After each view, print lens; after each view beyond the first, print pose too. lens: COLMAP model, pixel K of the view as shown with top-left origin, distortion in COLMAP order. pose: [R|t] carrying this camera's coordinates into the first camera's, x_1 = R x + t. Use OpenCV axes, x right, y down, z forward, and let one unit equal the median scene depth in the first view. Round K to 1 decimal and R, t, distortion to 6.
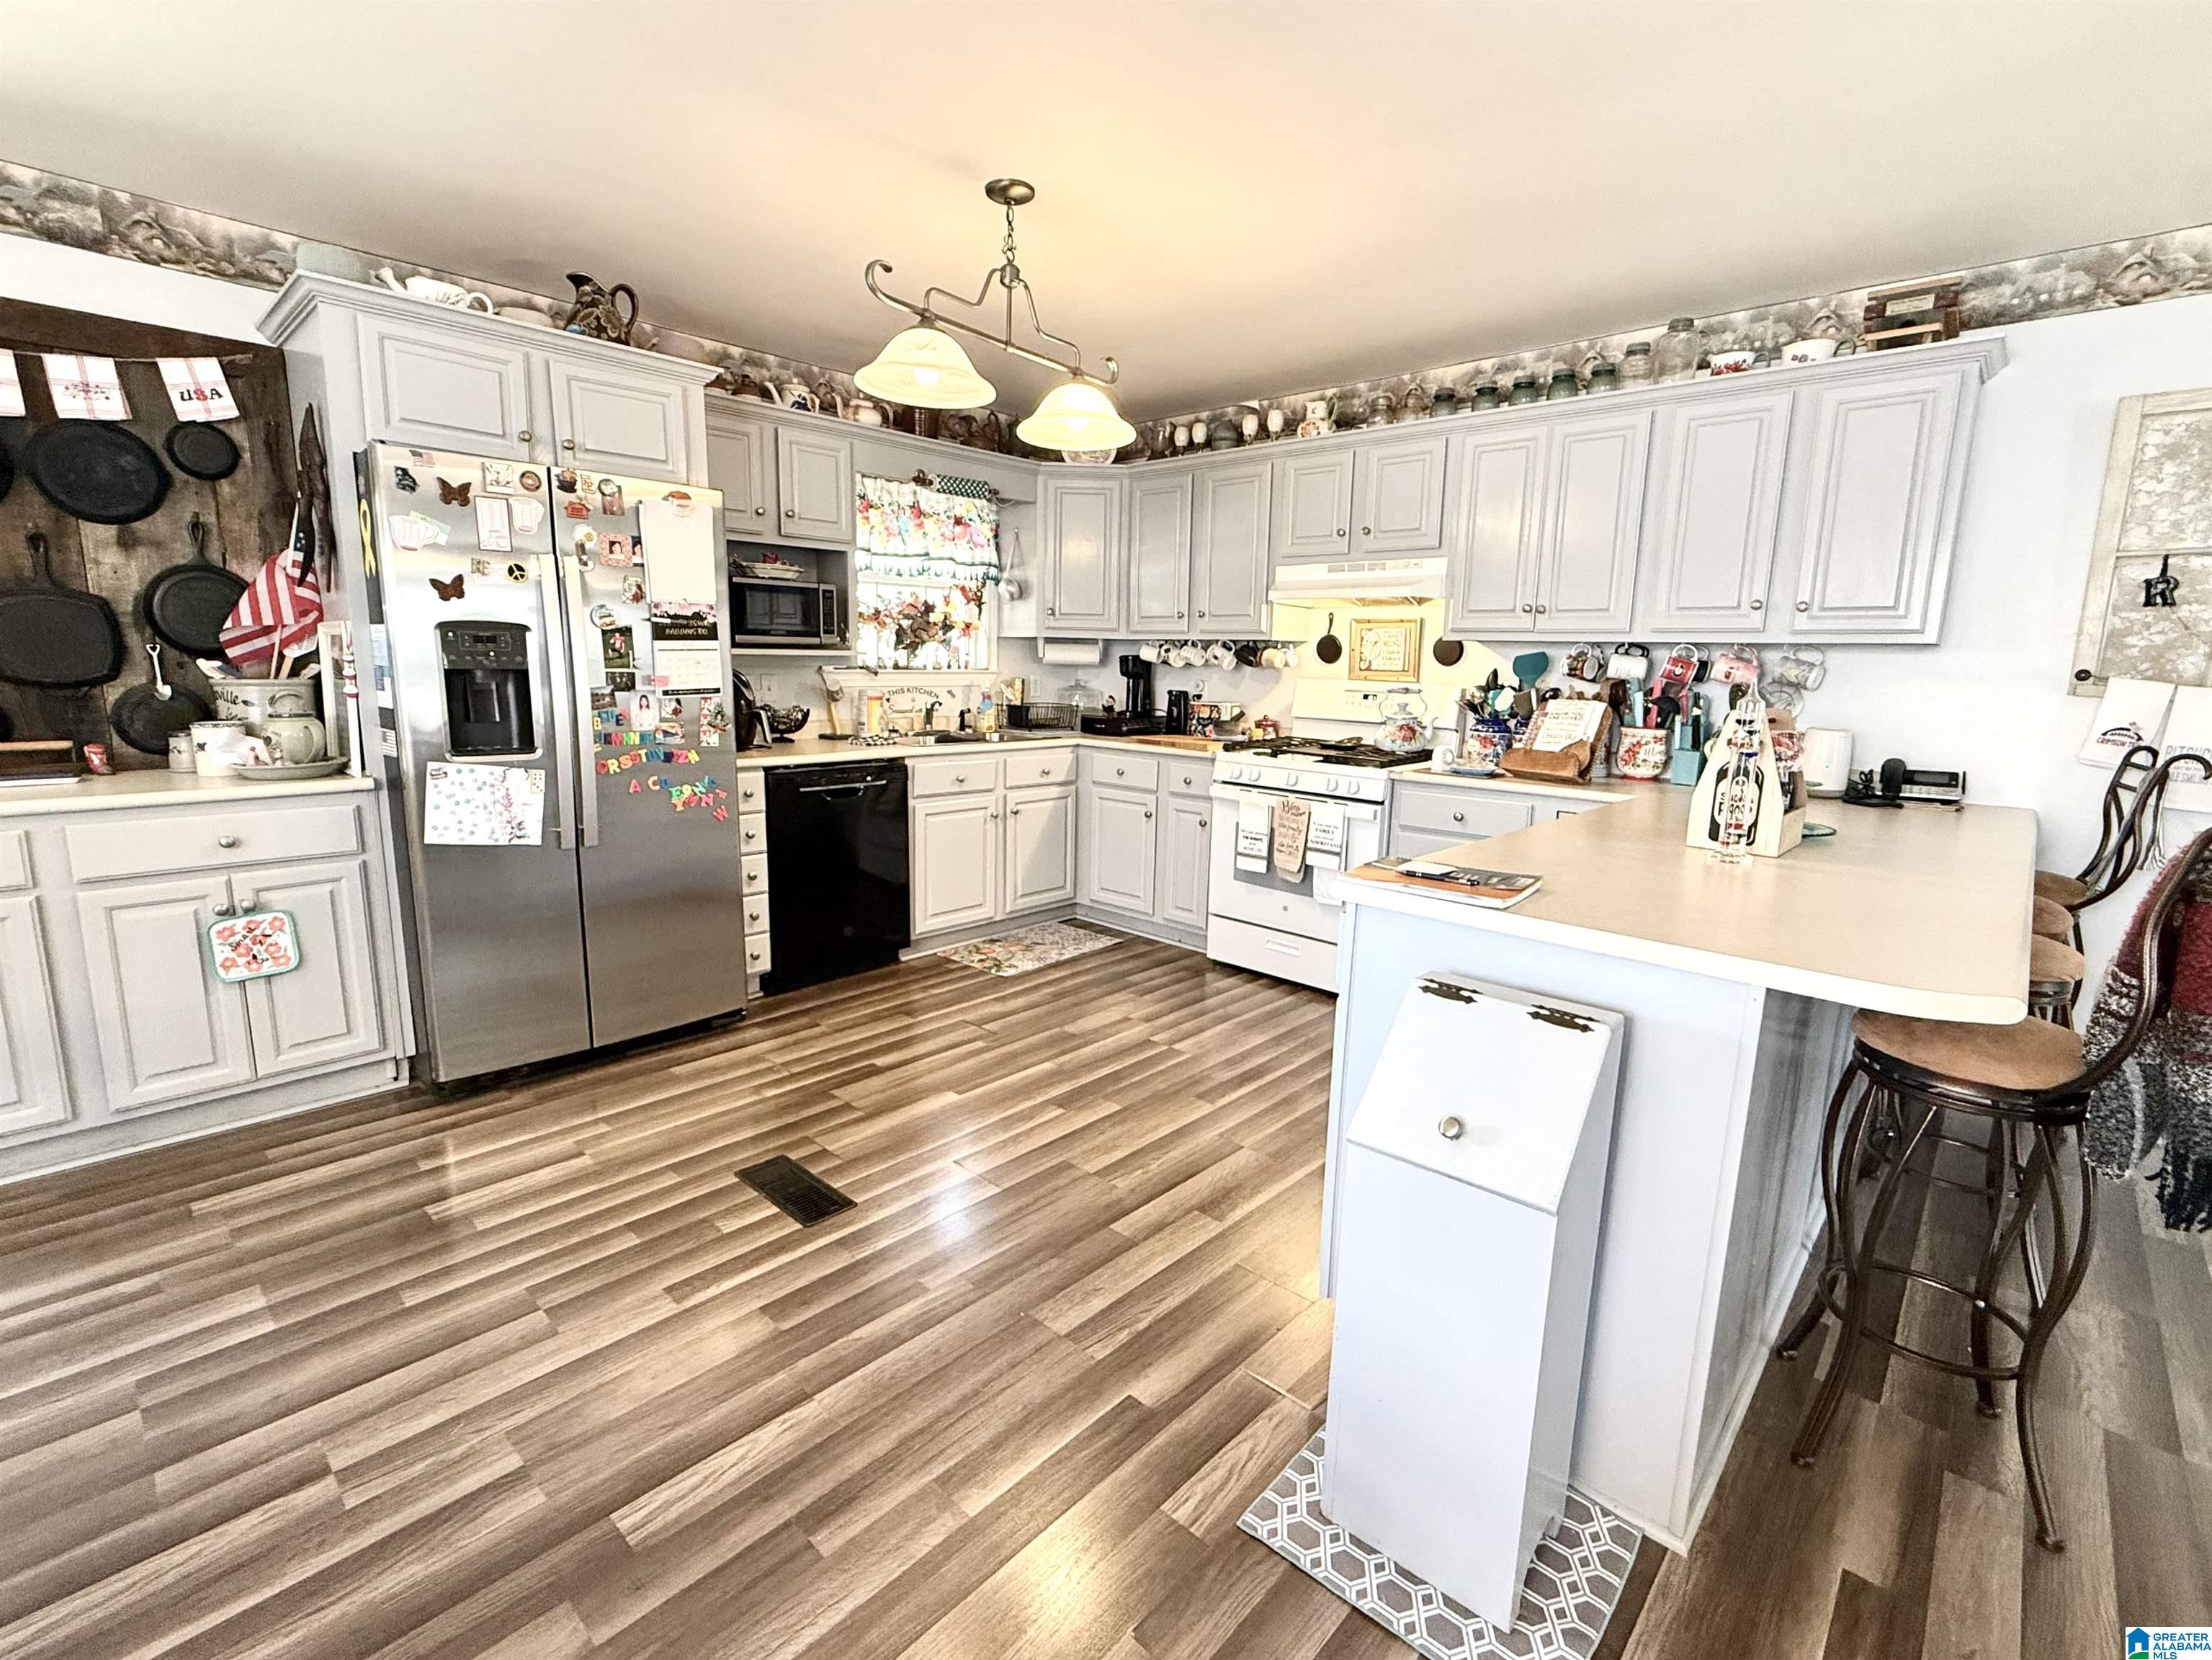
lens RADIAL K [[993.3, 0, 1106.0], [0, 993.3, 830.0], [0, 0, 1]] dist [-0.001819, -0.000241]
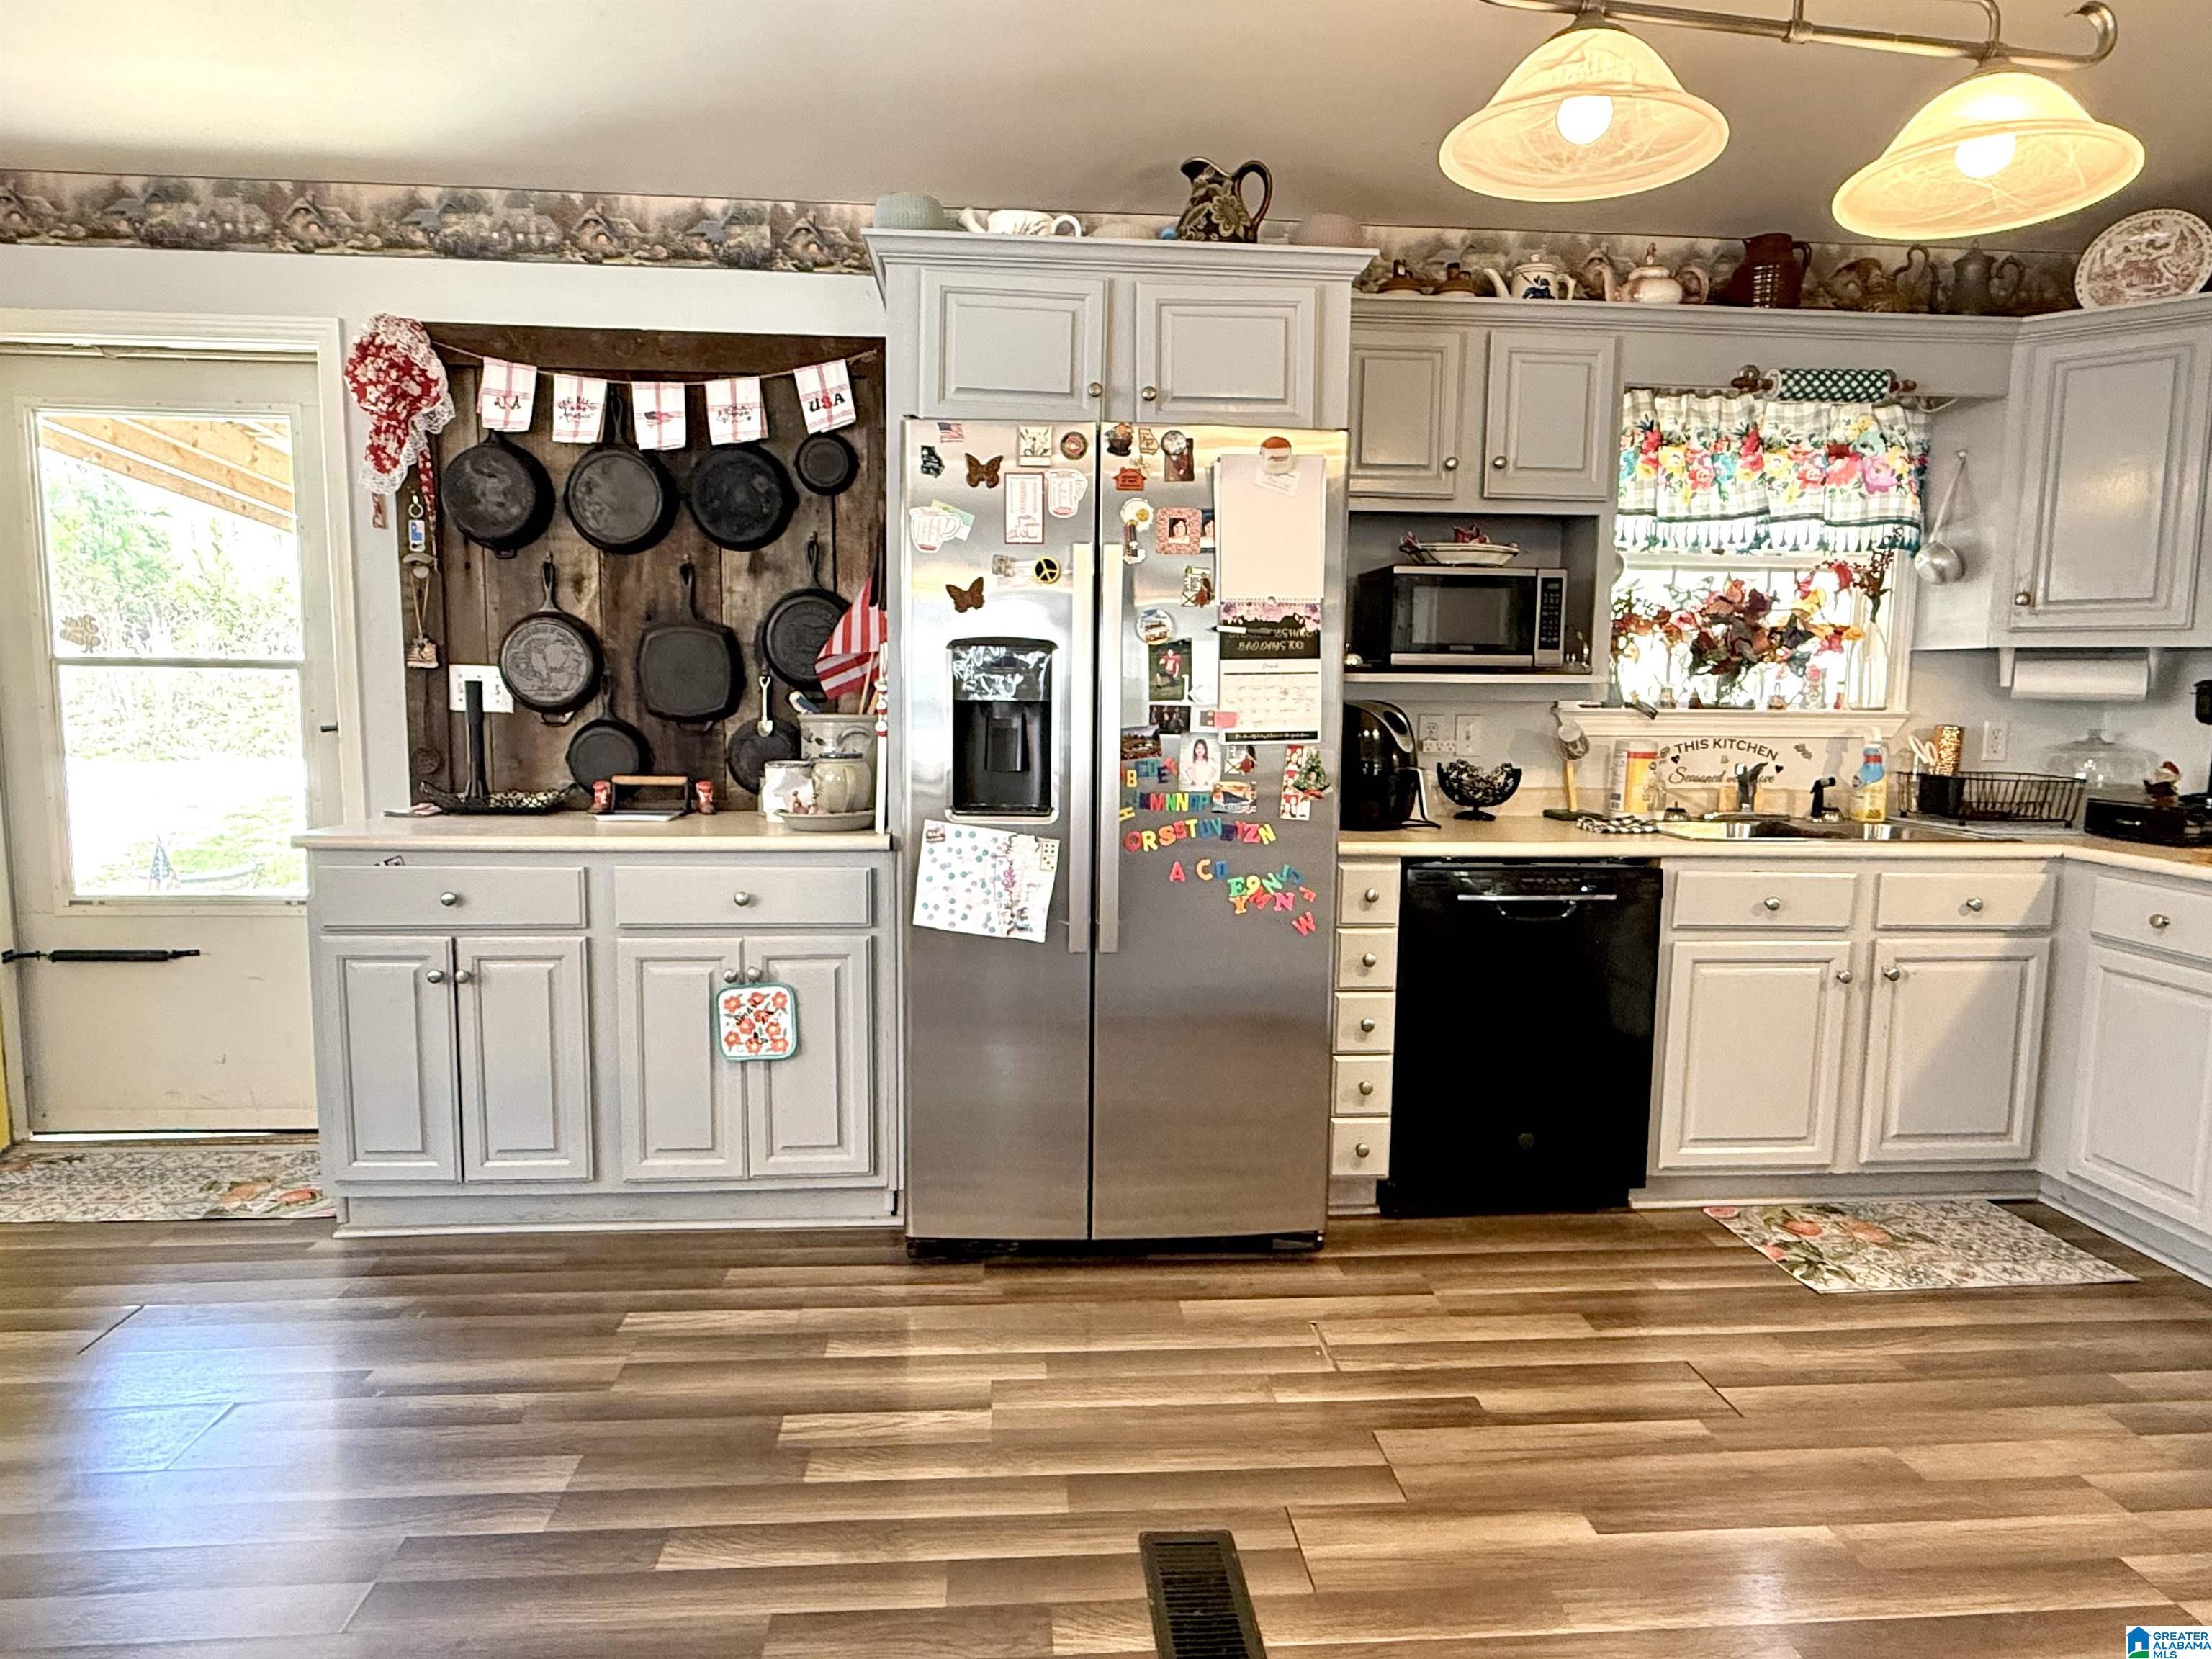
lens RADIAL K [[1310.9, 0, 1098.4], [0, 1310.9, 830.1], [0, 0, 1]] dist [-0.002704, 0.002003]
pose [[0.737549, 0.061031, -0.672530, 0.093159], [-0.111857, 0.993191, -0.032540, -0.038876], [0.665965, 0.099227, 0.739354, 0.308196]]
